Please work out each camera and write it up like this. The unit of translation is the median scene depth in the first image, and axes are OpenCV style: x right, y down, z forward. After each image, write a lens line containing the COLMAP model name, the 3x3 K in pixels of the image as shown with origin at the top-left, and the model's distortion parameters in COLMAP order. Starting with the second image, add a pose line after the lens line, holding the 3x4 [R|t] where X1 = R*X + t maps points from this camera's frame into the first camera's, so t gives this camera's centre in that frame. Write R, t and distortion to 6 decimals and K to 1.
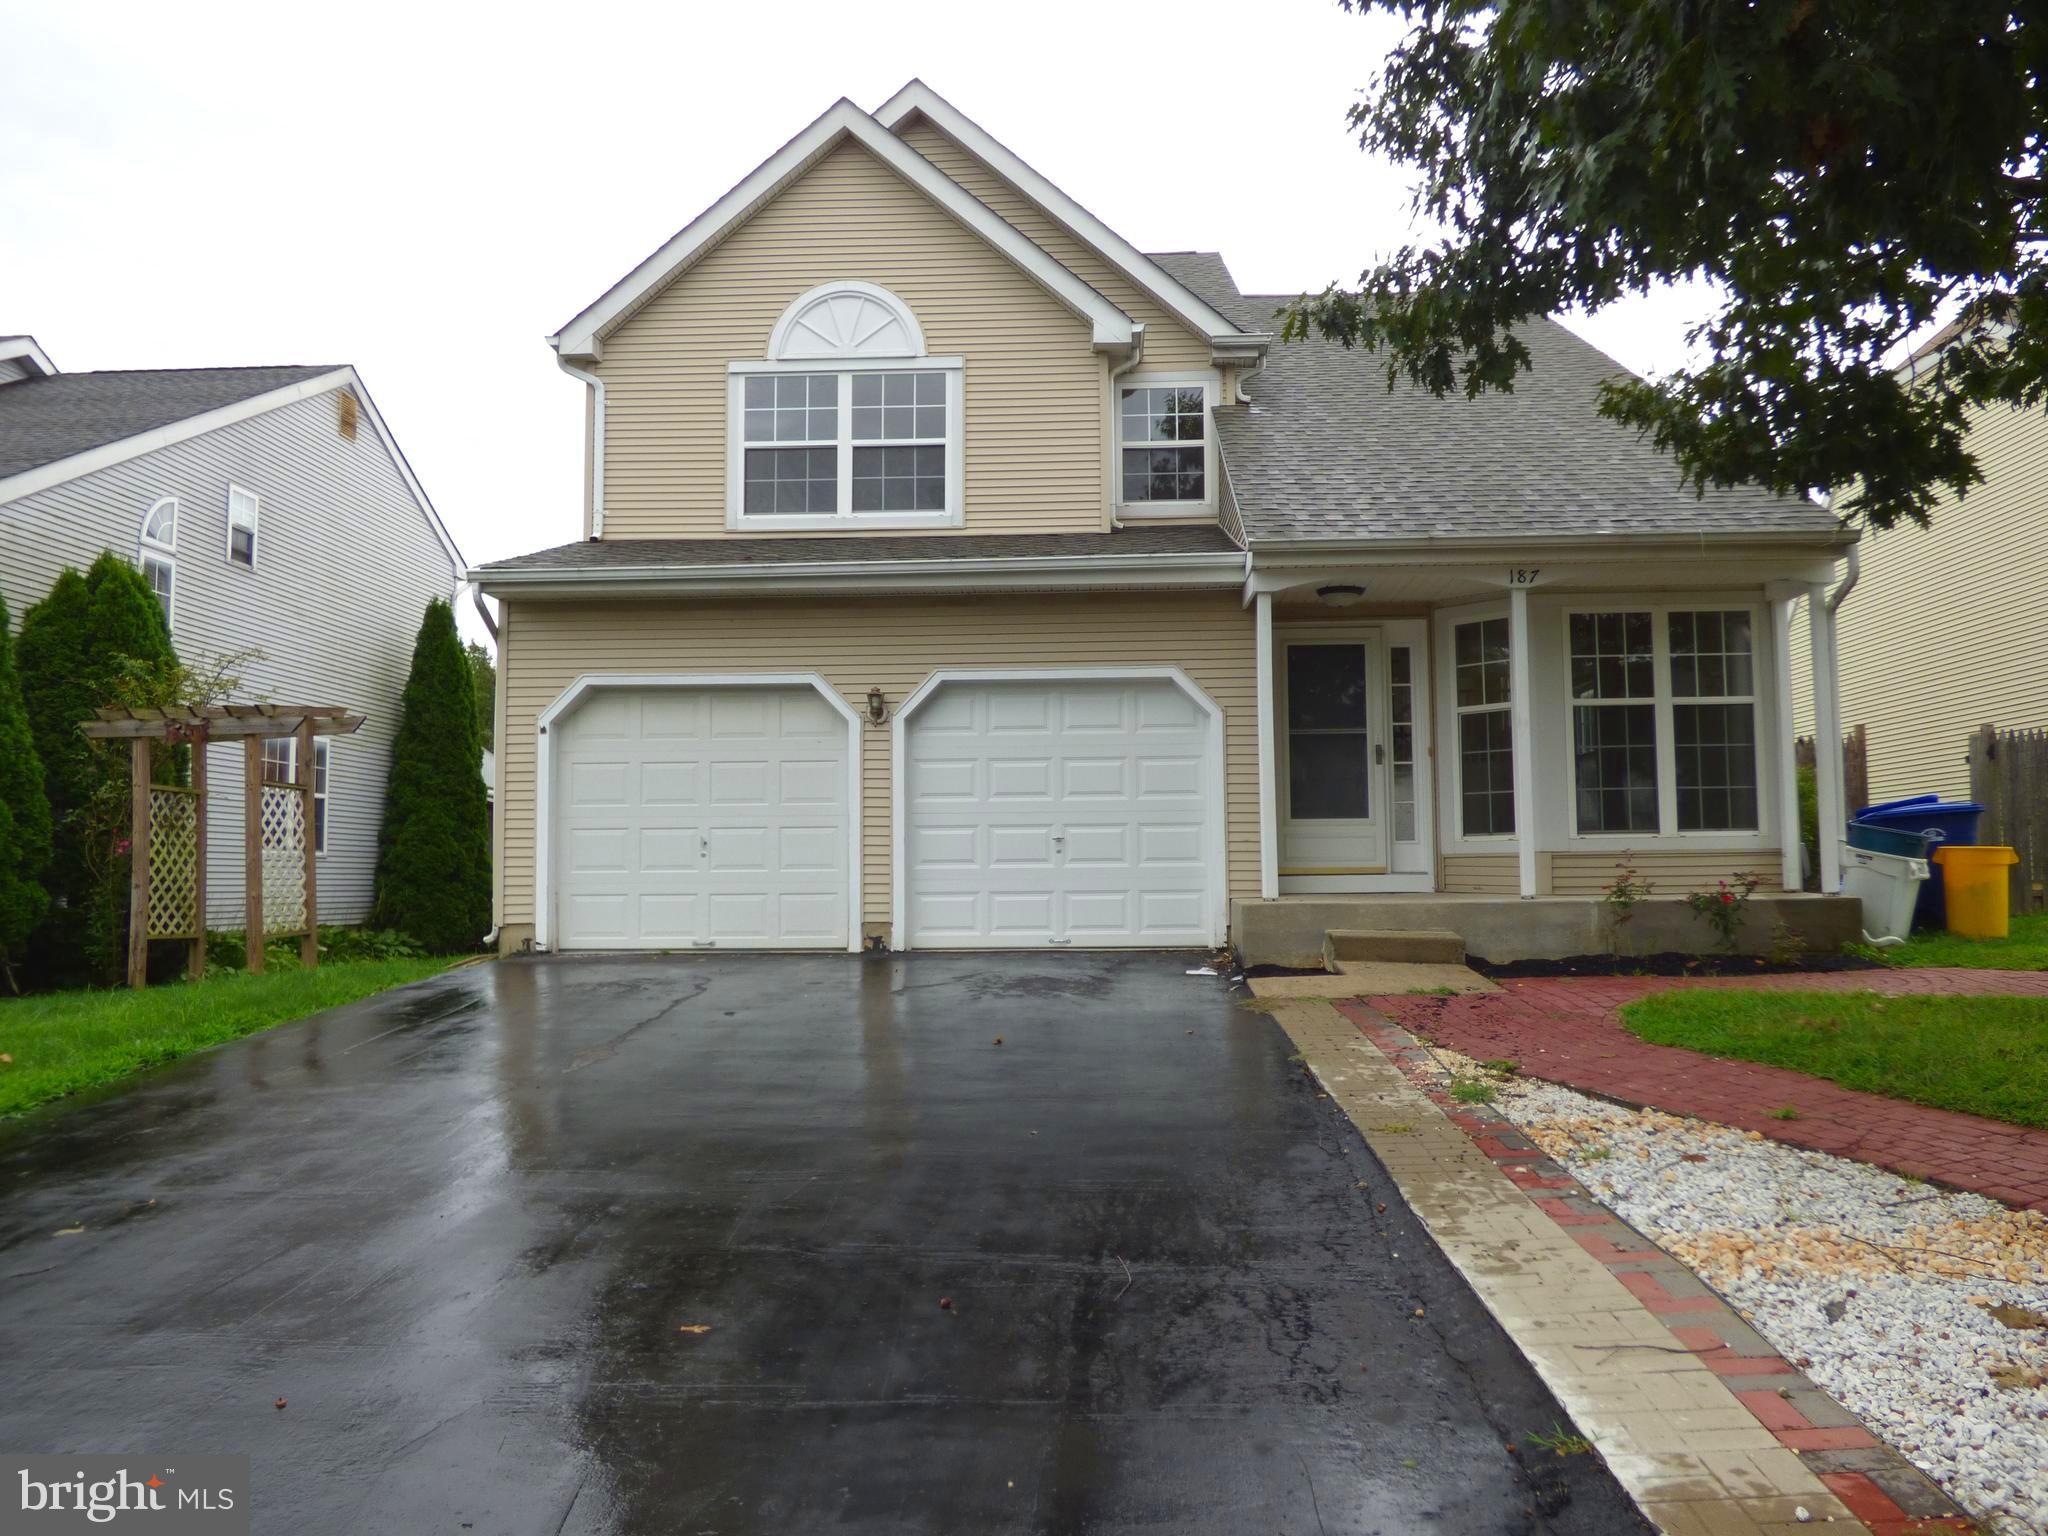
lens RADIAL K [[1538.8, 0, 1026.3], [0, 1538.8, 761.6], [0, 0, 1]] dist [0.033555, 0.003098]
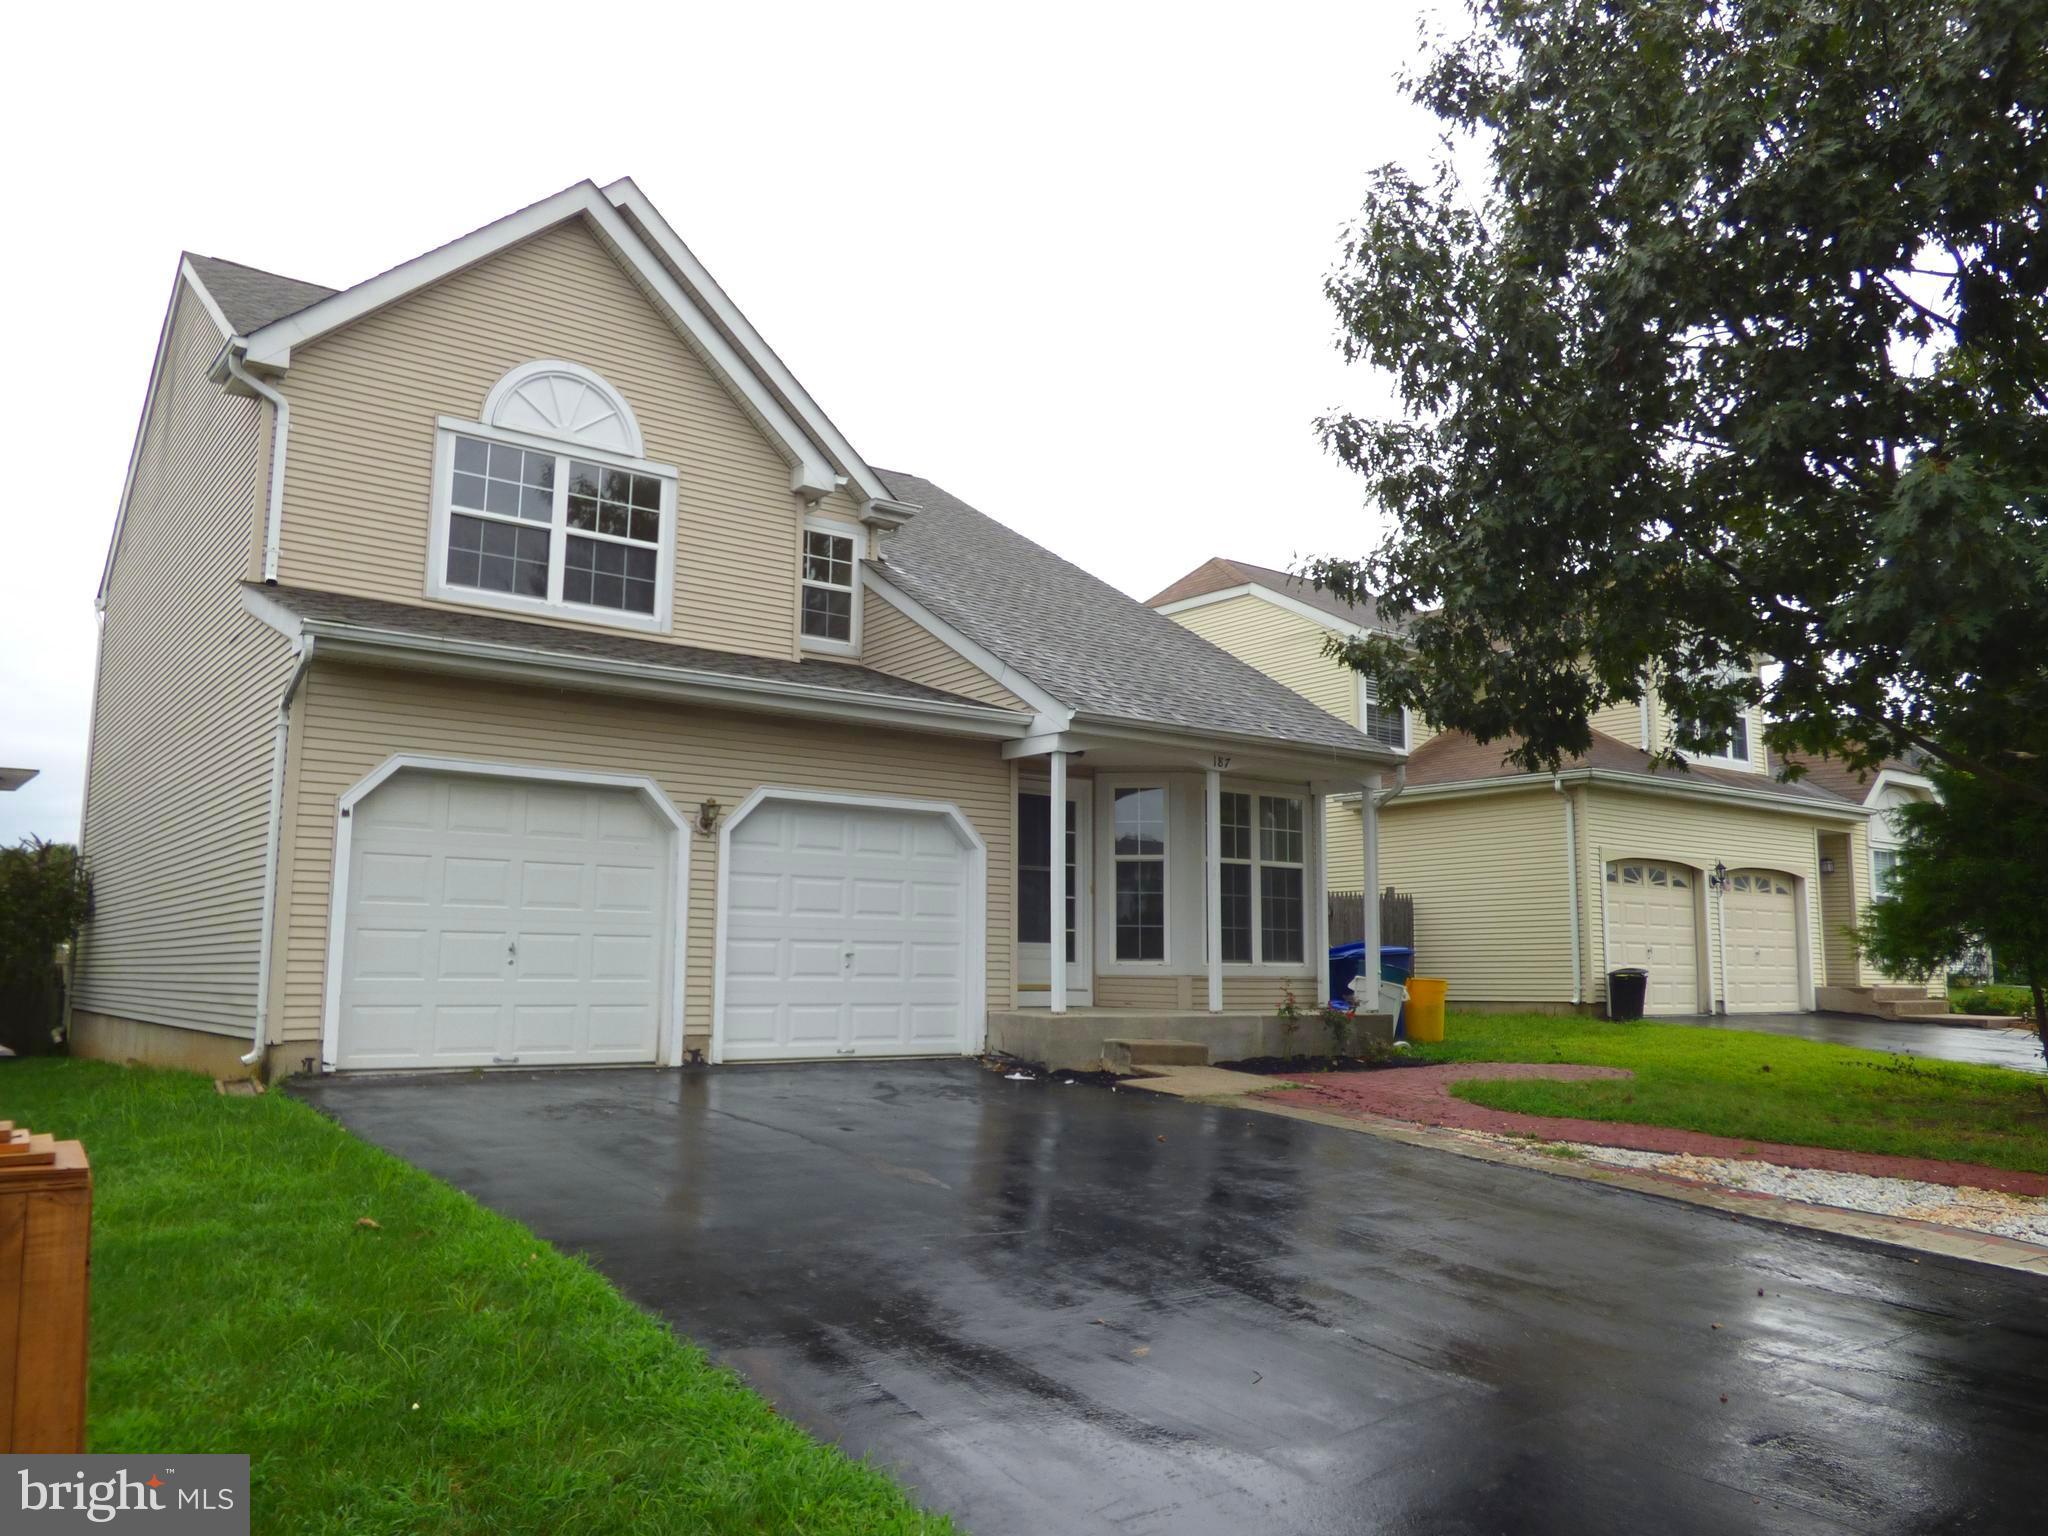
lens RADIAL K [[1538.8, 0, 1030.9], [0, 1538.8, 774.0], [0, 0, 1]] dist [0.033555, 0.003098]
pose [[0.777642, 0.099198, 0.620832, -0.550131], [-0.063905, 0.994831, -0.078910, 0.001866], [-0.625451, 0.021689, 0.779962, 0.086663]]
